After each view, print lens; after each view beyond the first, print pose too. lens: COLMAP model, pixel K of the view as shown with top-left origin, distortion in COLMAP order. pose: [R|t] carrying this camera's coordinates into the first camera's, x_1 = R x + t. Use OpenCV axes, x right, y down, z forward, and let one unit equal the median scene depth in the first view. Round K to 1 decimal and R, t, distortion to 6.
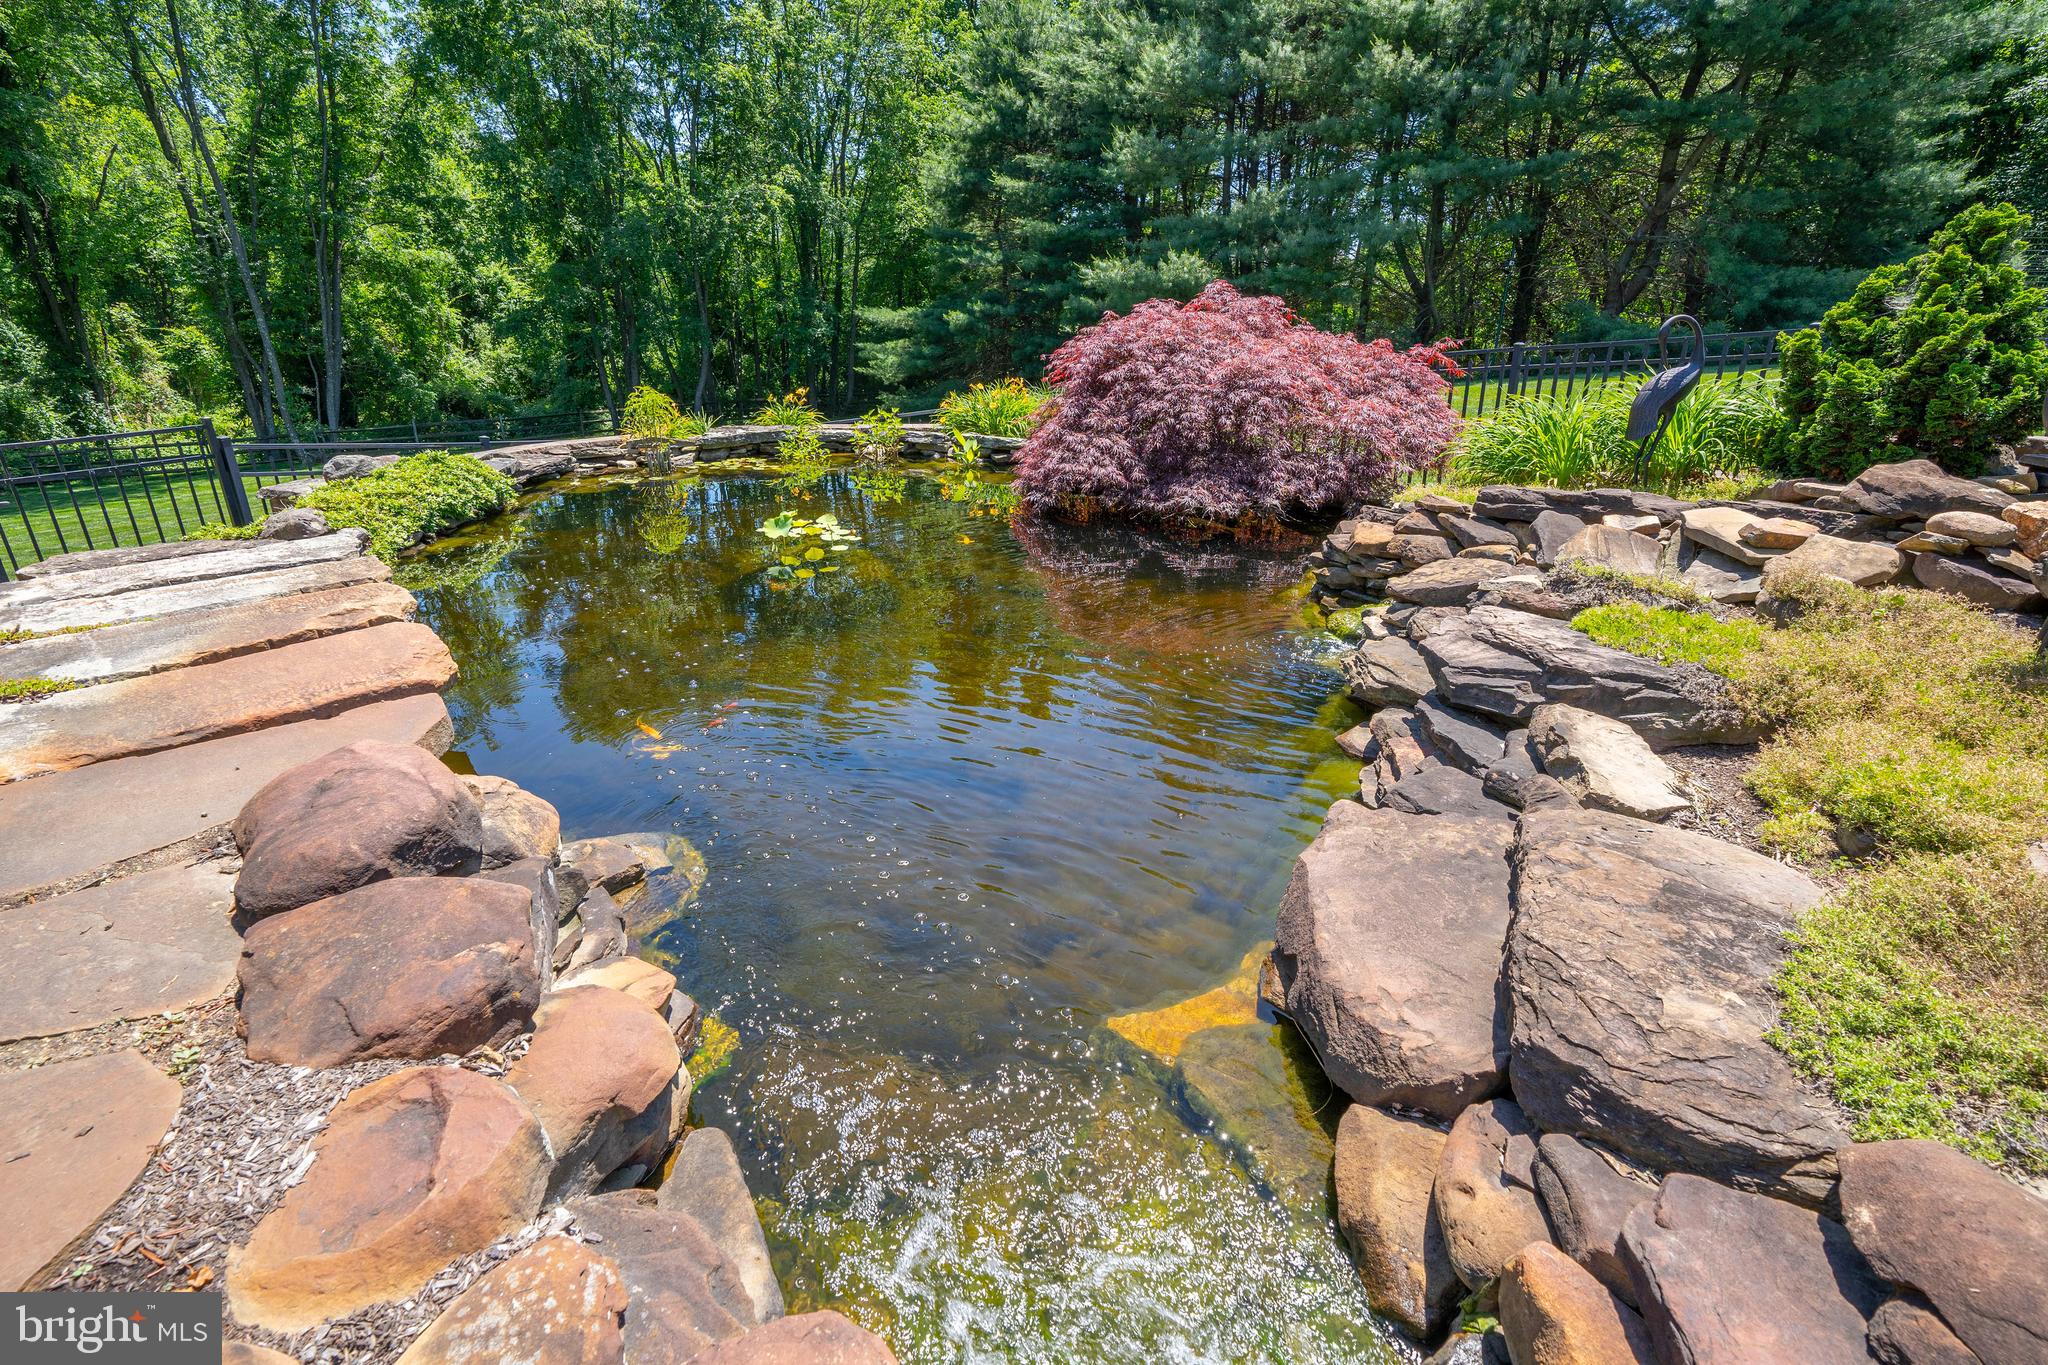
lens RADIAL K [[965.4, 0, 1024.0], [0, 965.4, 682.5], [0, 0, 1]] dist [-0.069789, 0.030074]
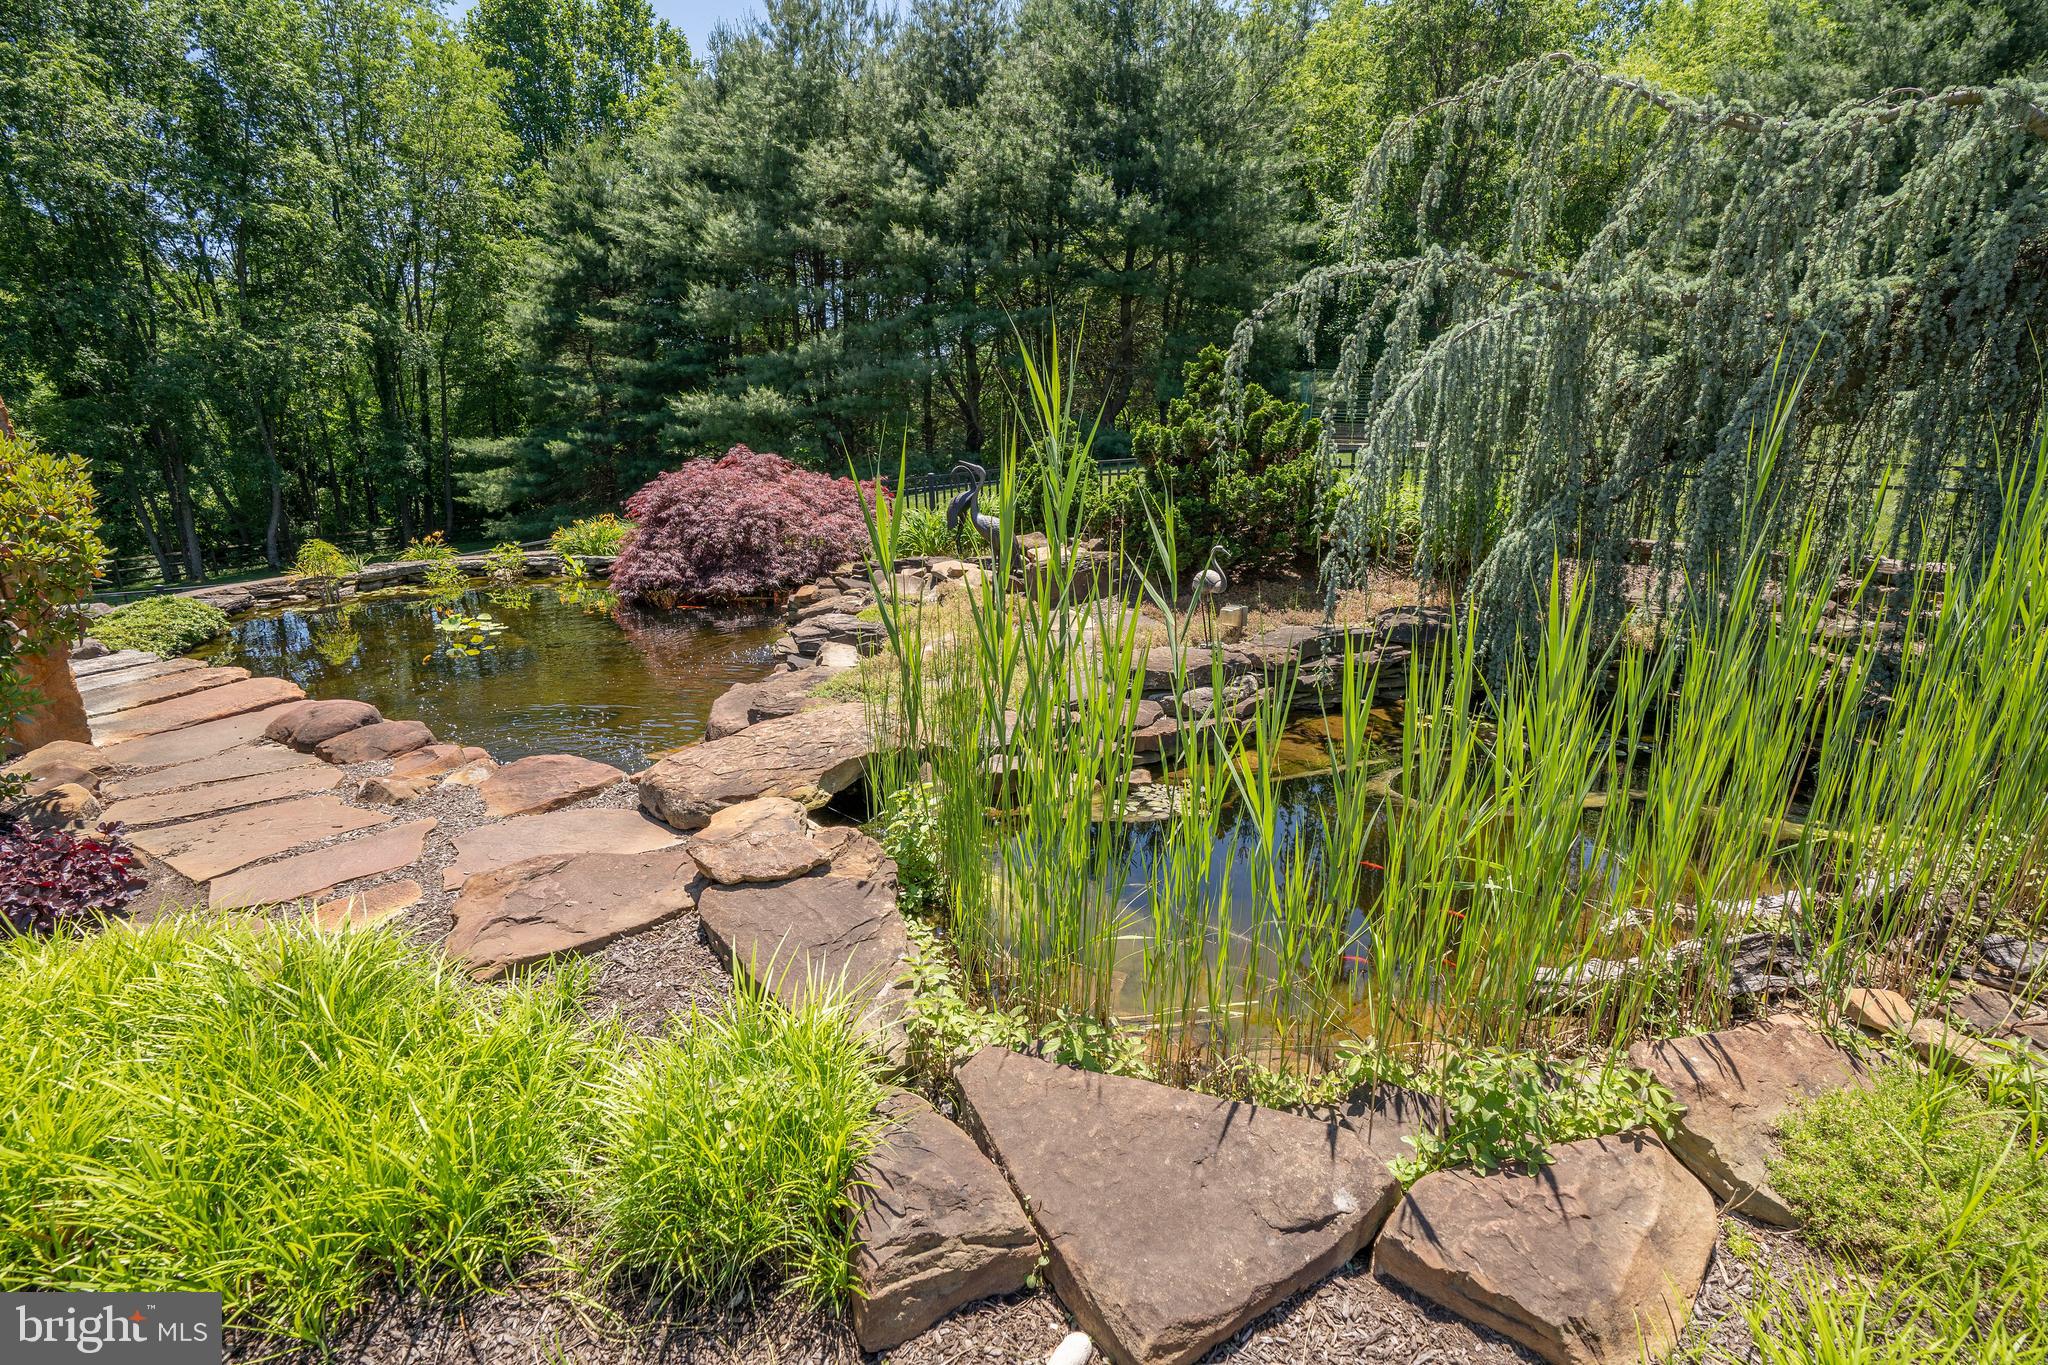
lens RADIAL K [[965.4, 0, 1024.0], [0, 965.4, 682.5], [0, 0, 1]] dist [-0.069789, 0.030074]
pose [[0.929022, -0.118251, 0.350619, 0.036897], [0.152863, 0.985574, -0.072638, 0.110196], [-0.336972, 0.121079, 0.933697, -0.438702]]
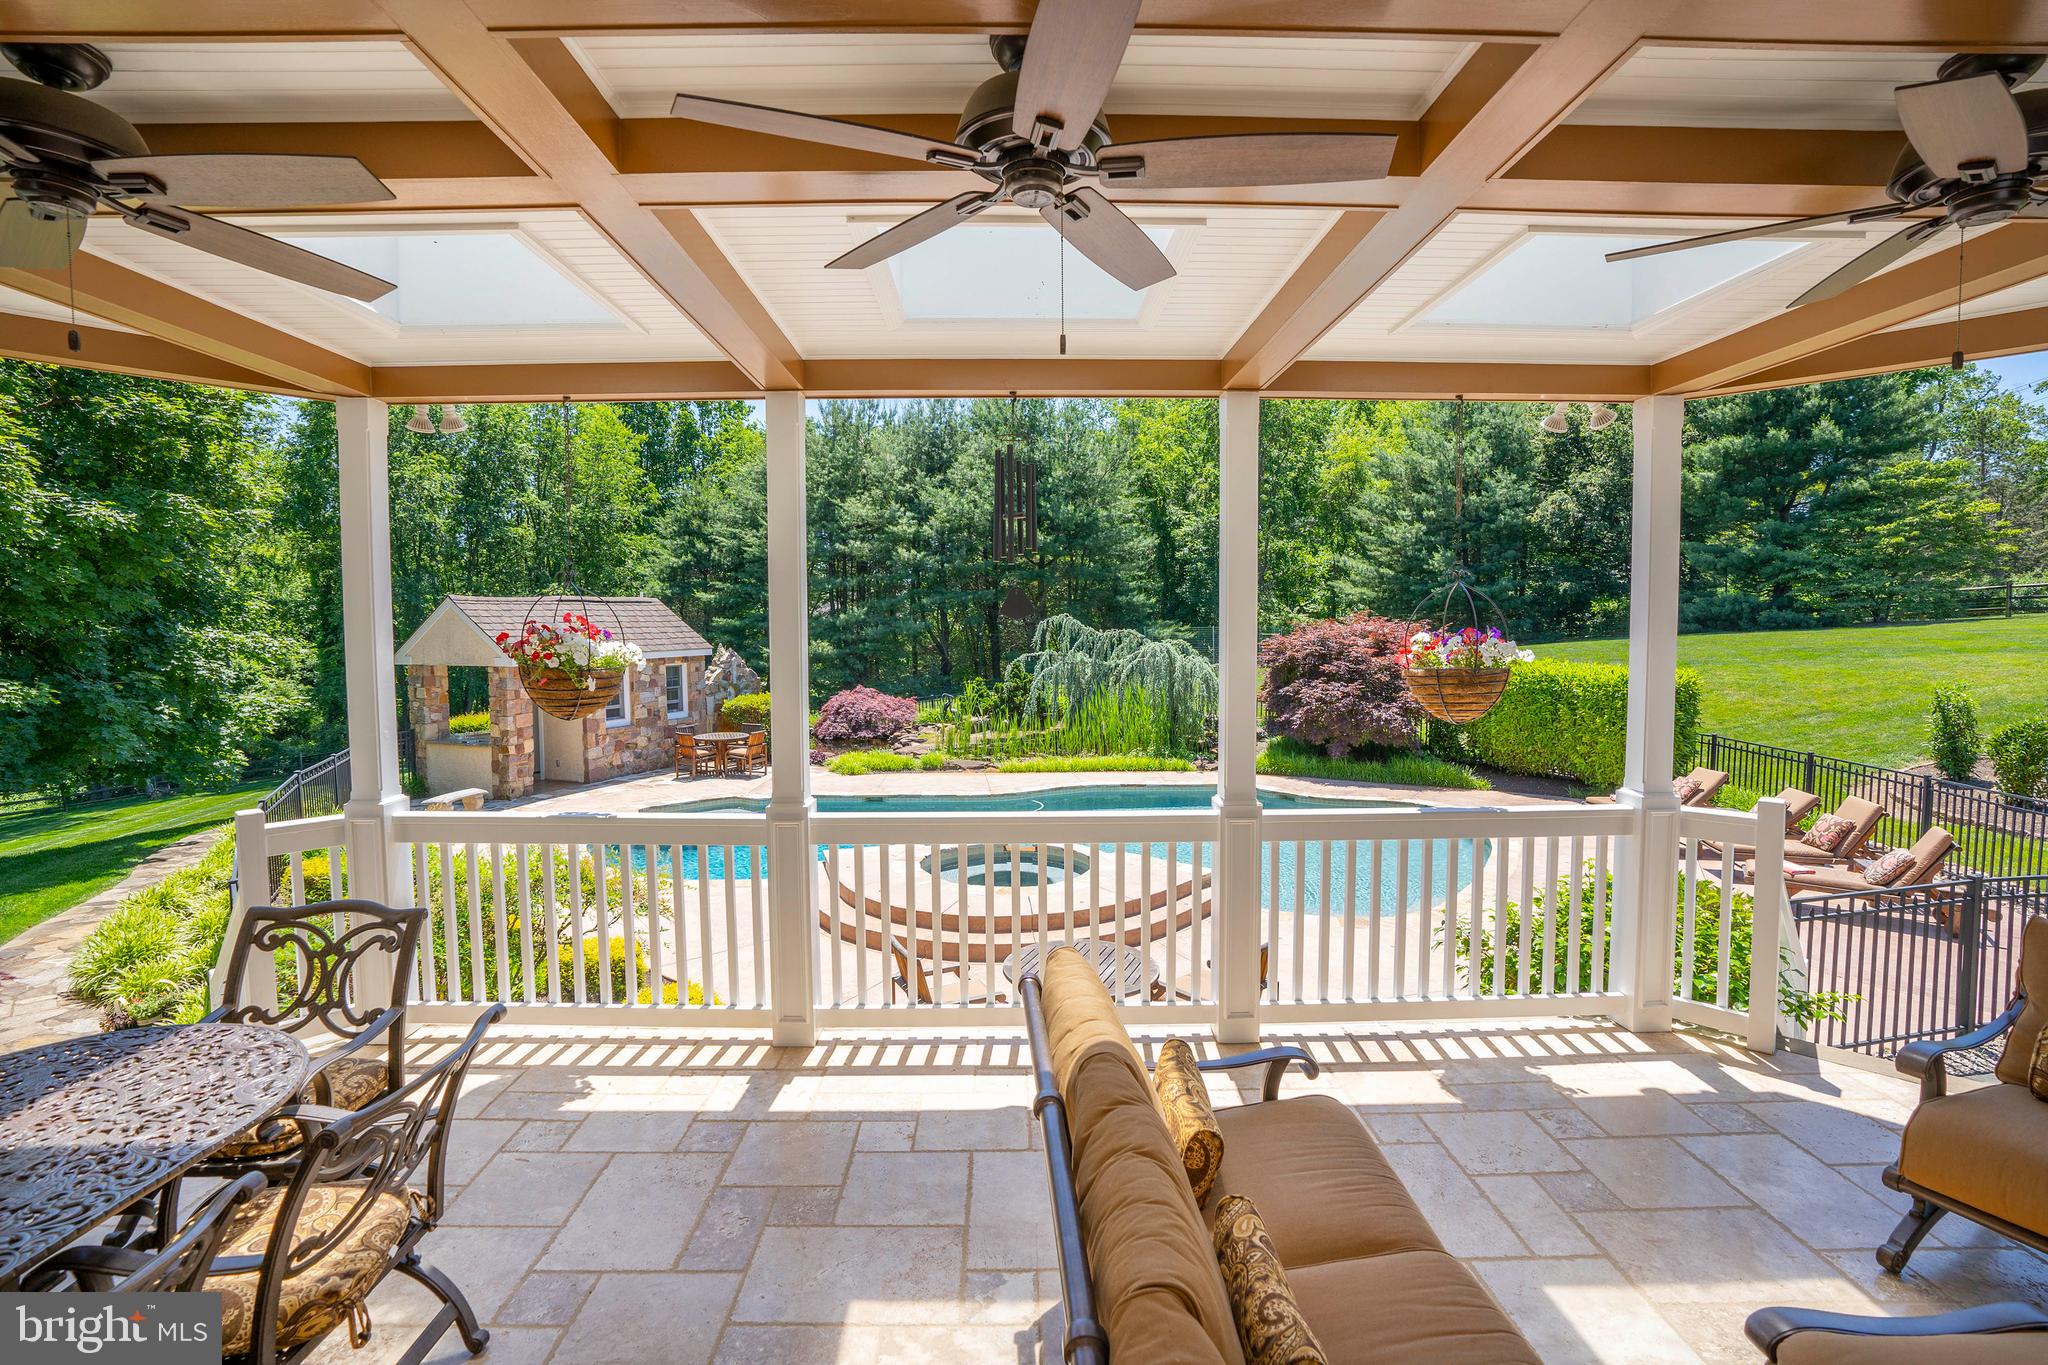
lens RADIAL K [[965.4, 0, 1024.0], [0, 965.4, 682.5], [0, 0, 1]] dist [-0.069789, 0.030074]
pose [[0.914943, -0.051247, 0.400317, -0.637366], [0.171785, 0.947015, -0.271390, 0.641047], [-0.365198, 0.317074, 0.875268, -2.281610]]
